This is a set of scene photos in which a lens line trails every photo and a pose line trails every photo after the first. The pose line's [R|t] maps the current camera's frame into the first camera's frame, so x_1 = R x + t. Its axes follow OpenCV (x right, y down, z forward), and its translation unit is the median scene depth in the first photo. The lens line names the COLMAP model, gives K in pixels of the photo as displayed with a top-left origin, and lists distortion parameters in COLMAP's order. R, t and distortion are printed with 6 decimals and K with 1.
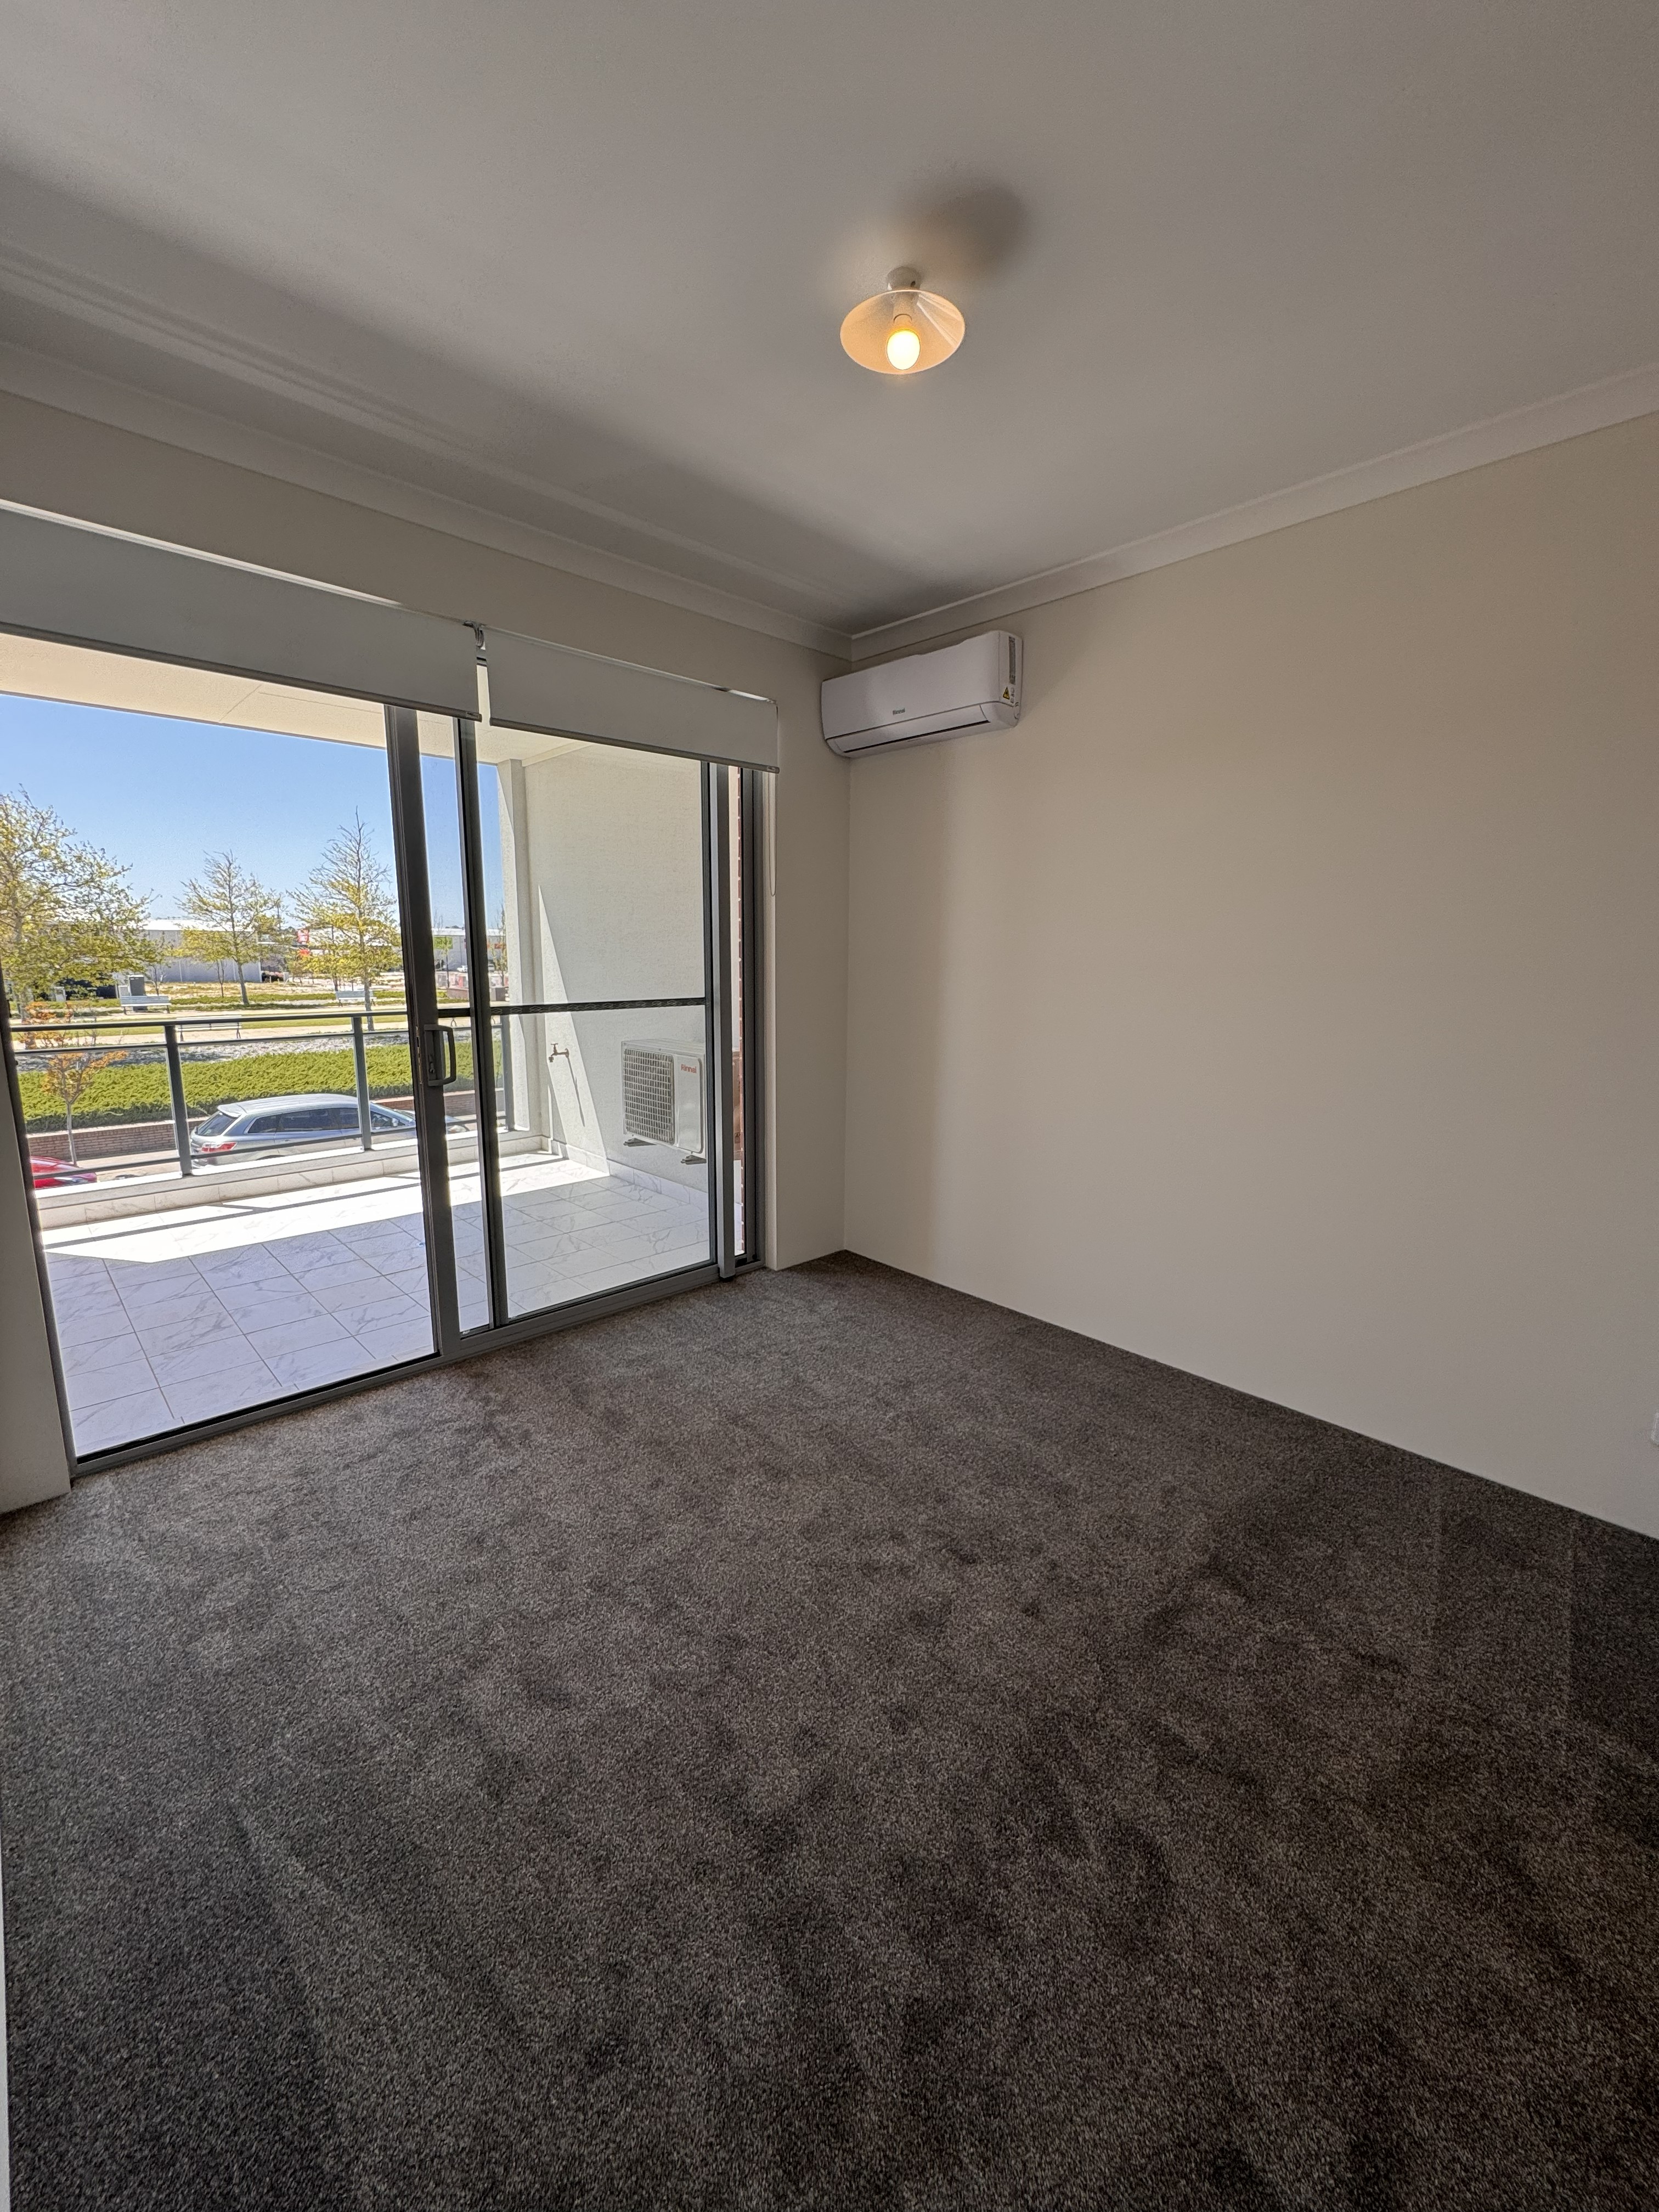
lens RADIAL K [[883.2, 0, 832.7], [0, 883.2, 1102.2], [0, 0, 1]] dist [-0.003043, 0.000204]
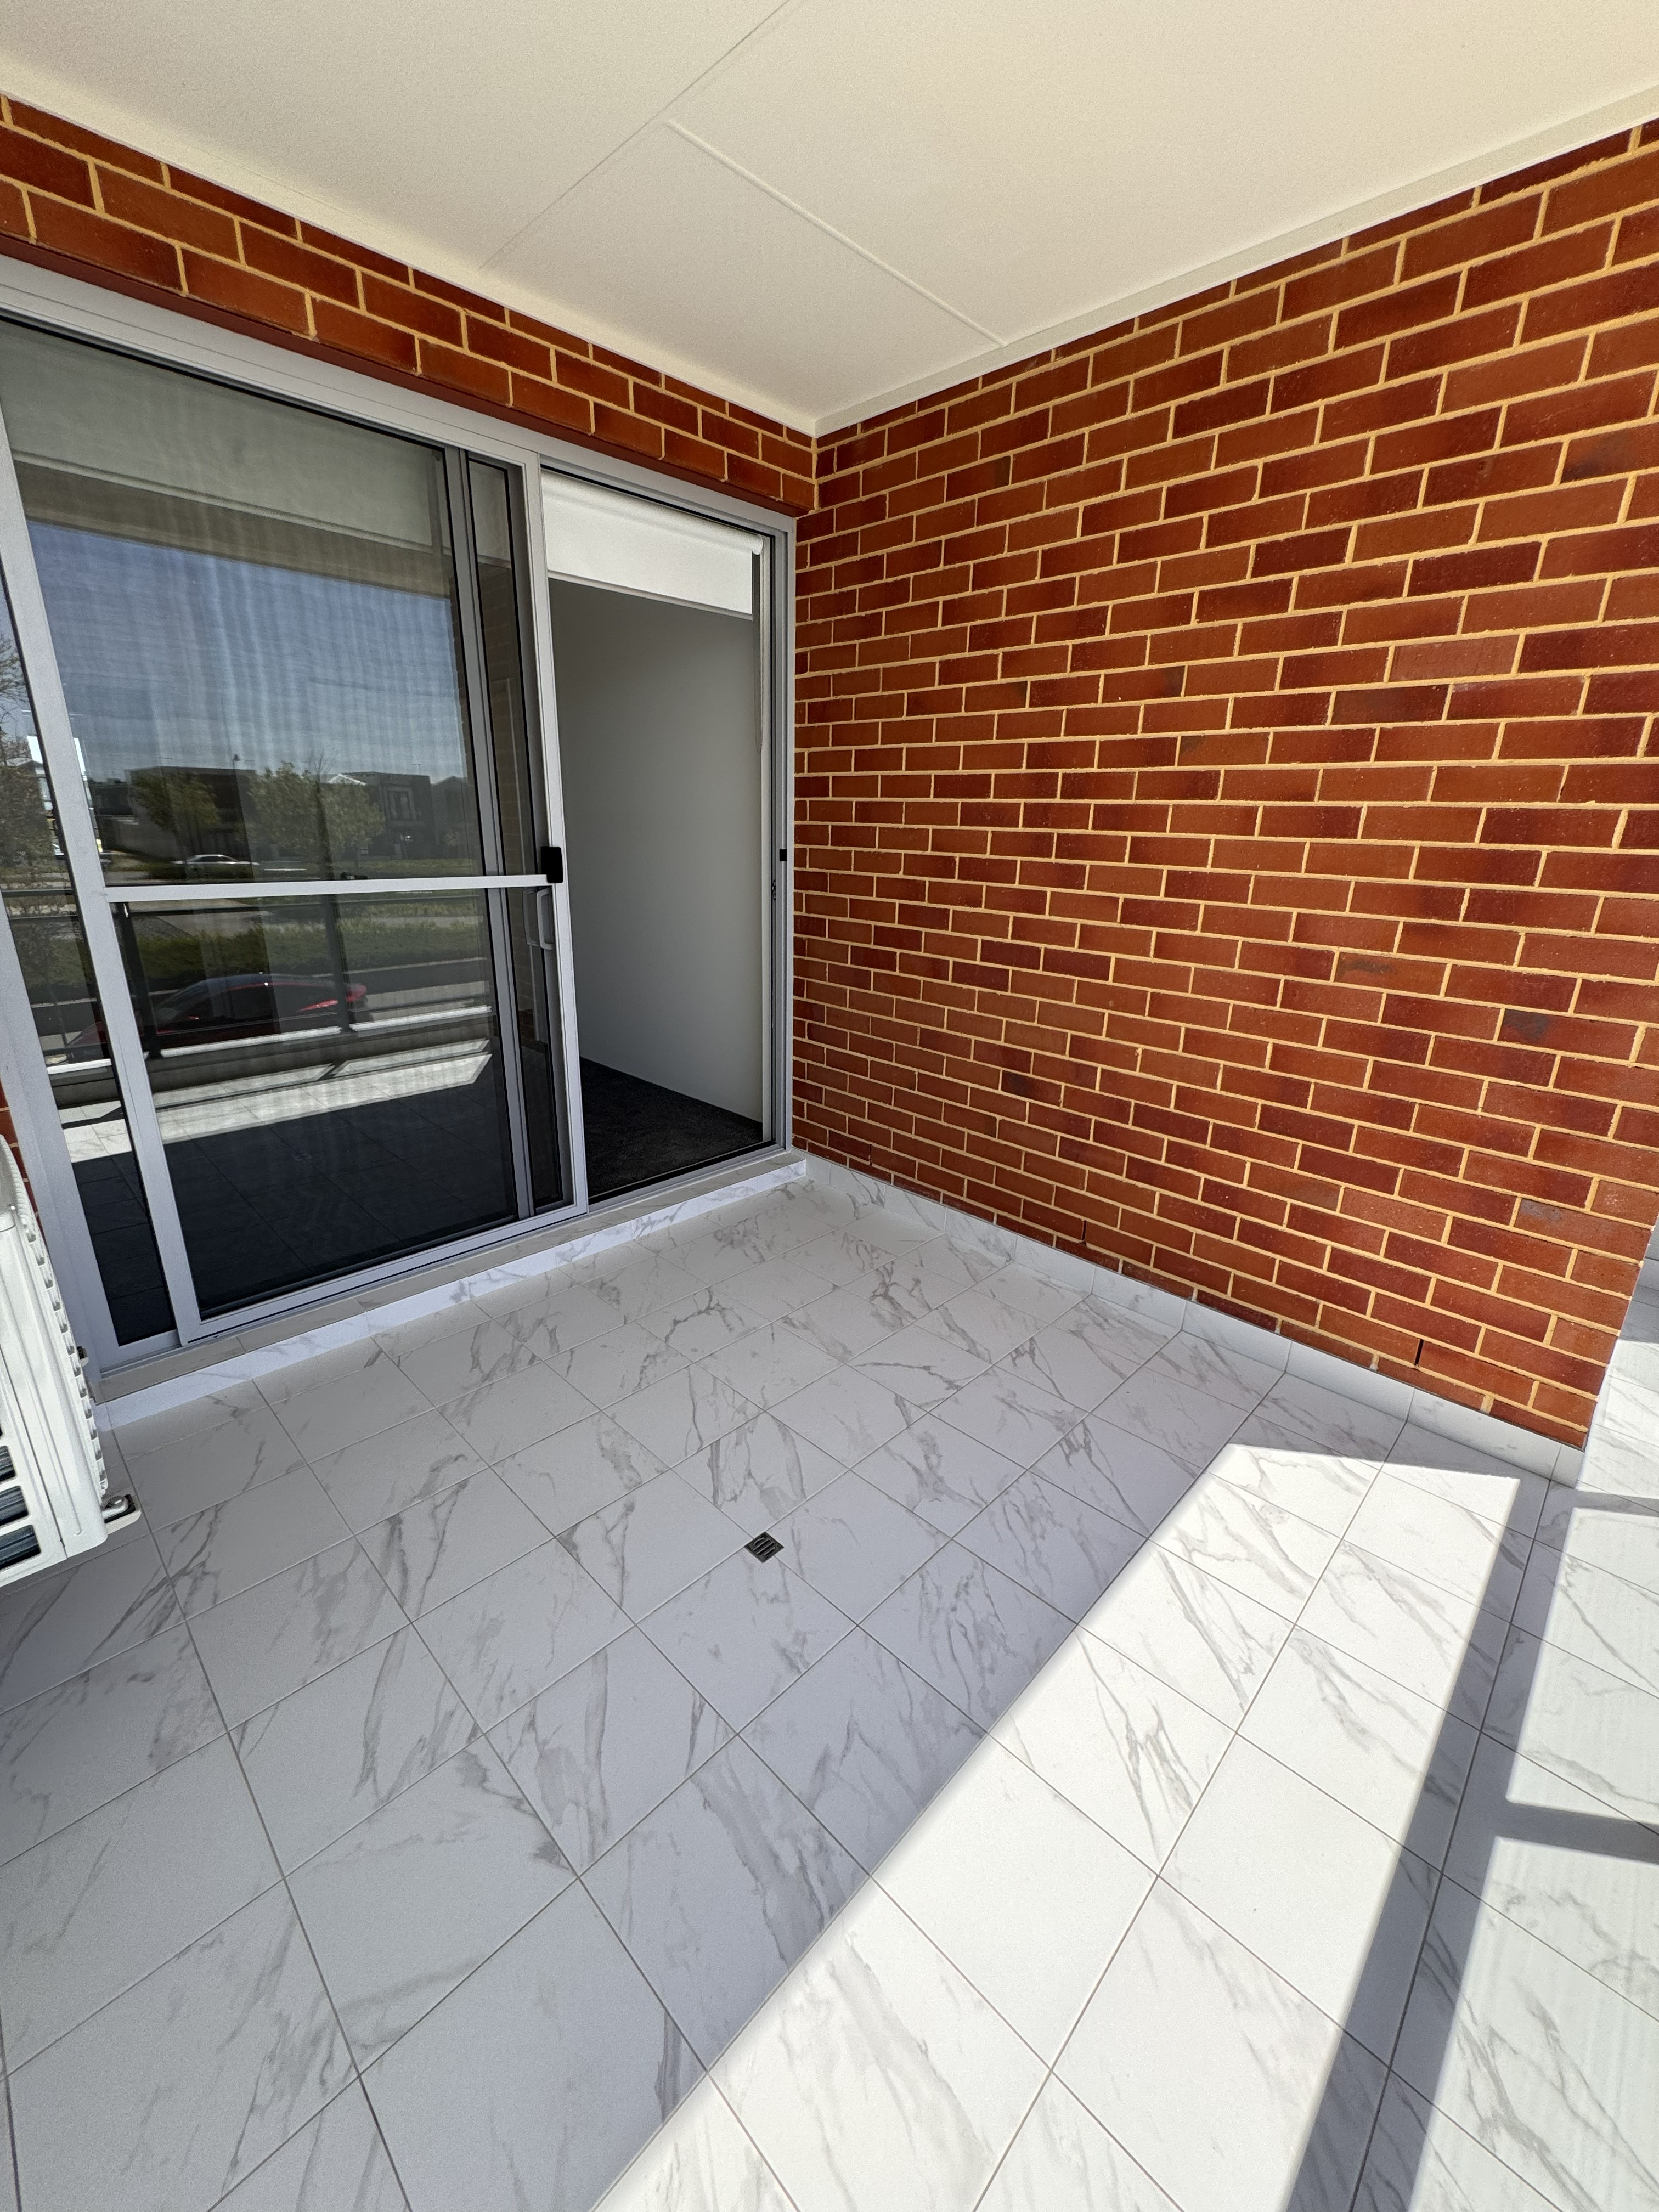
lens RADIAL K [[883.2, 0, 832.7], [0, 883.2, 1102.2], [0, 0, 1]] dist [-0.003043, 0.000204]
pose [[-0.998955, -0.017426, -0.042244, -0.684579], [-0.035166, 0.883486, 0.467136, -0.321609], [0.029181, 0.468134, -0.883176, 1.836855]]
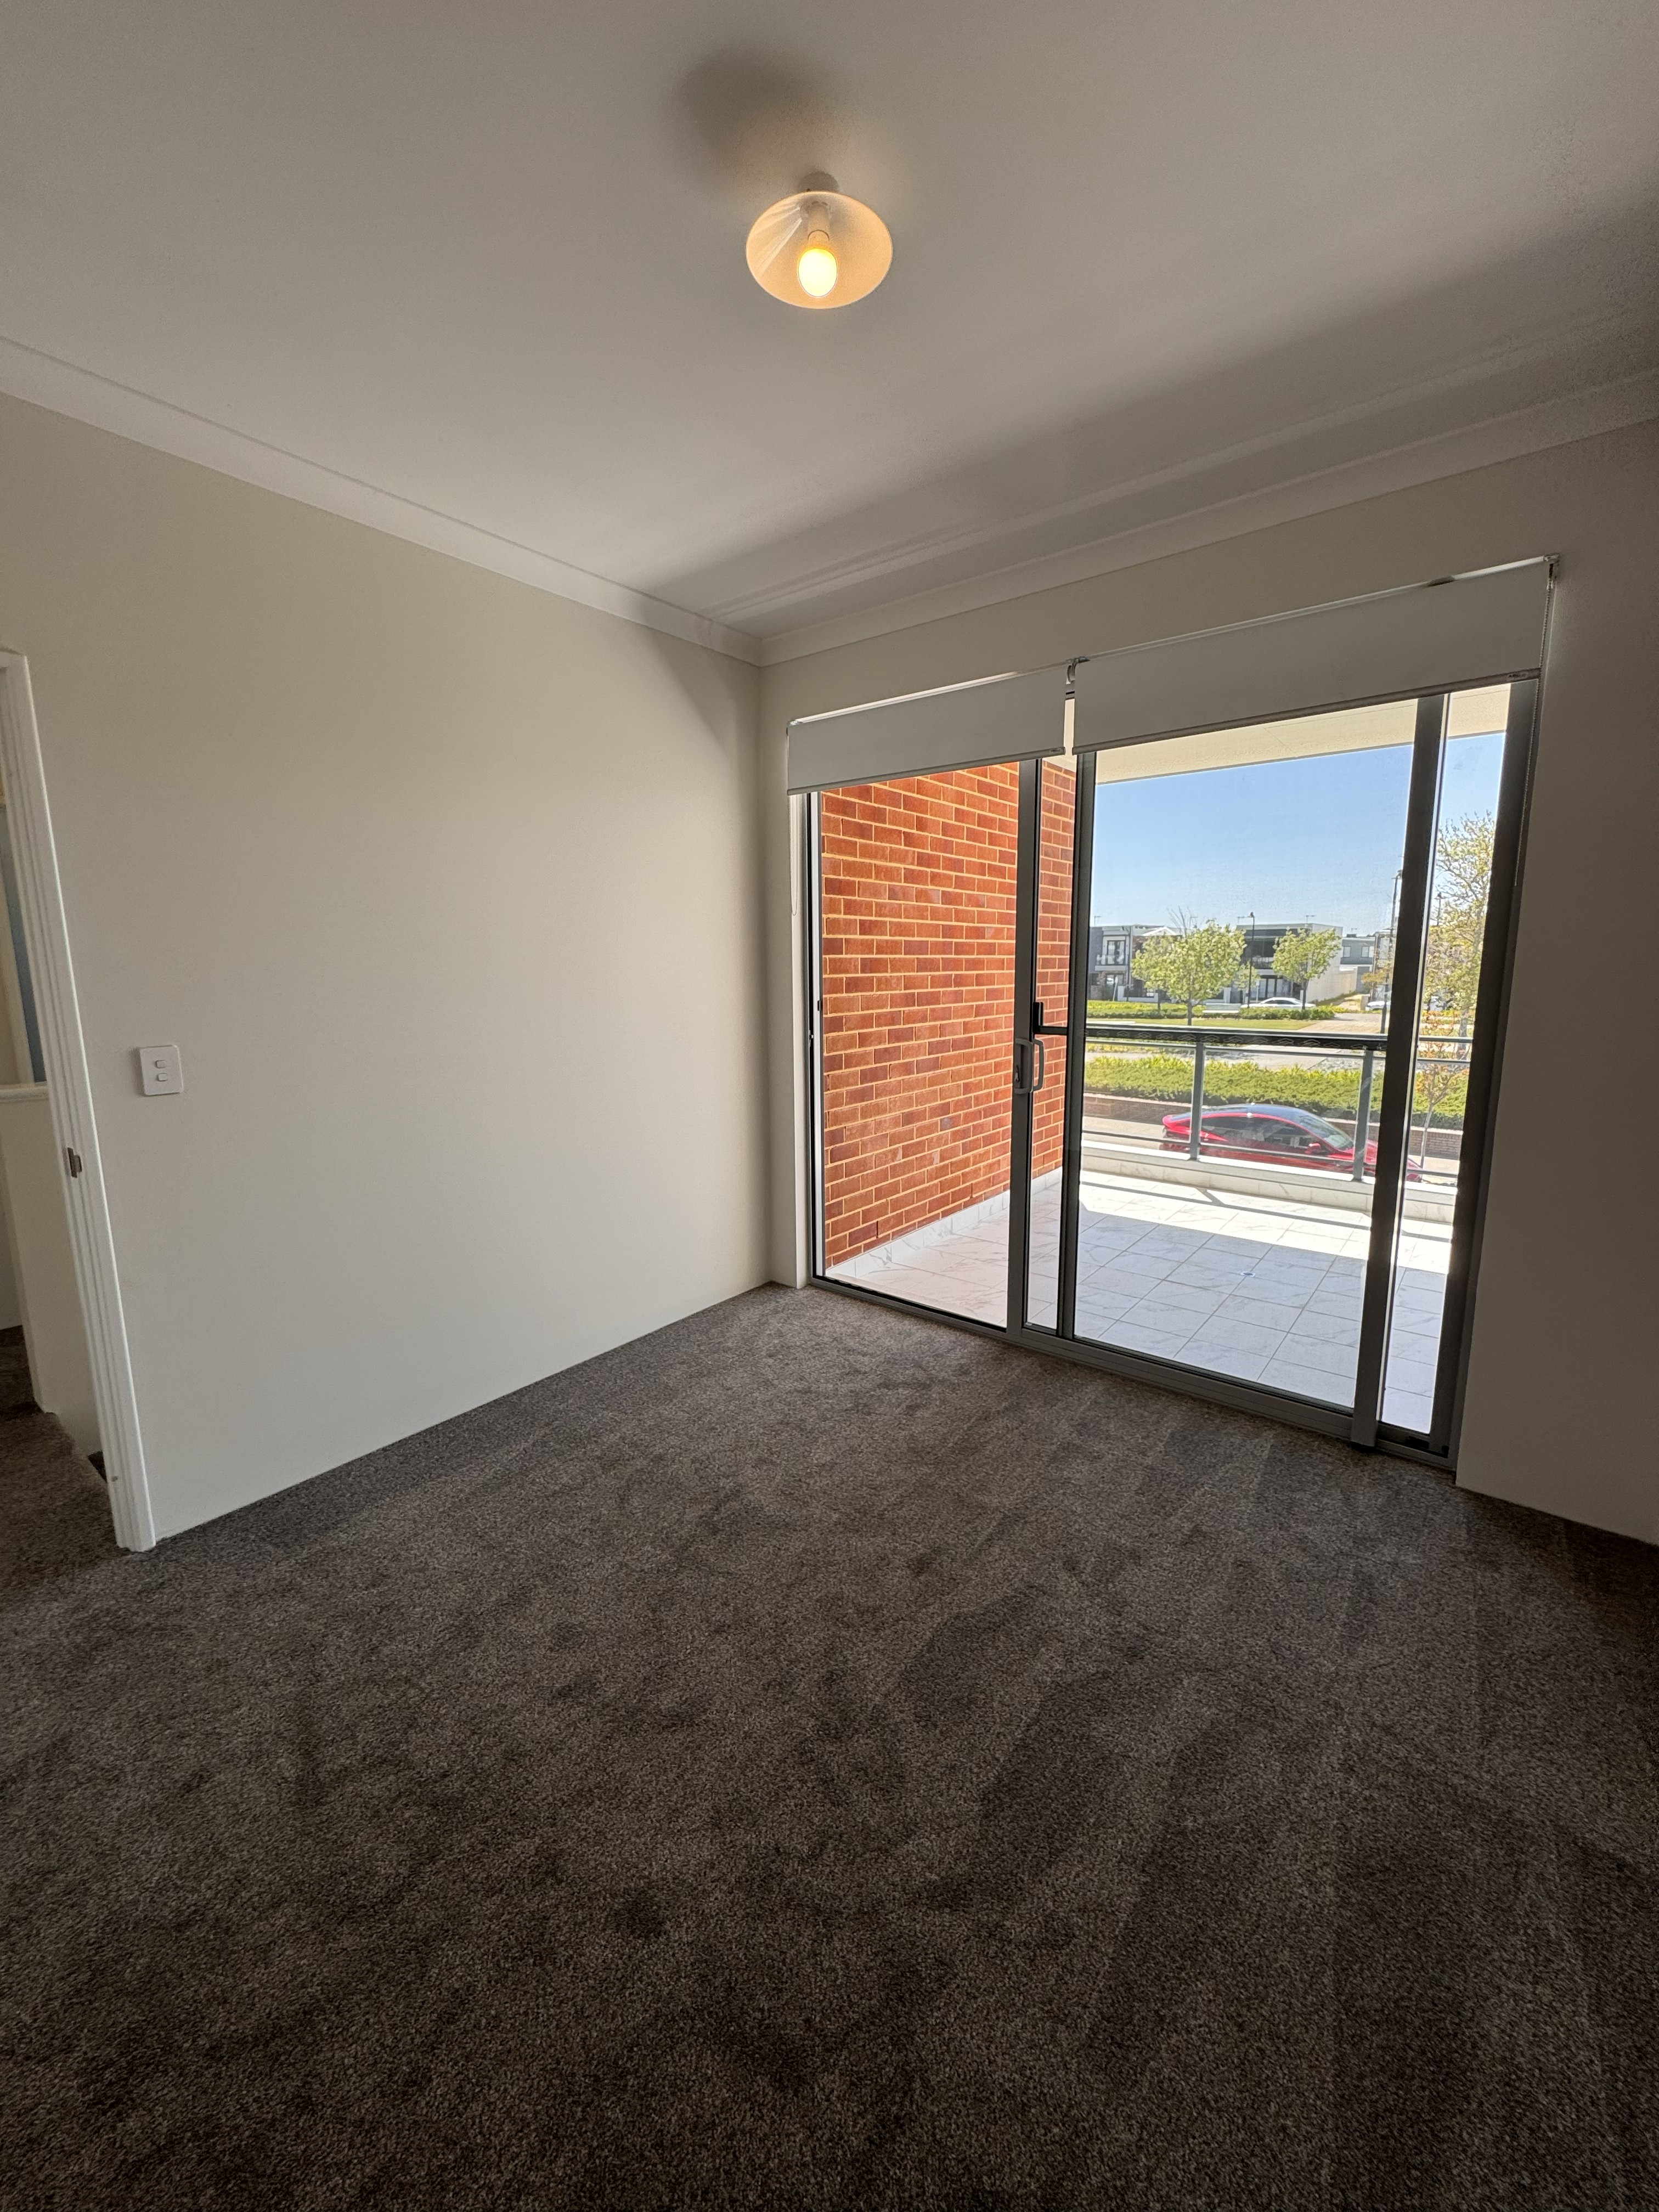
lens RADIAL K [[883.2, 0, 832.7], [0, 883.2, 1102.2], [0, 0, 1]] dist [-0.003043, 0.000204]
pose [[0.137812, 0.150501, -0.978957, 0.561526], [-0.164760, 0.978100, 0.127175, -0.101940], [0.976658, 0.143767, 0.159591, 0.545333]]
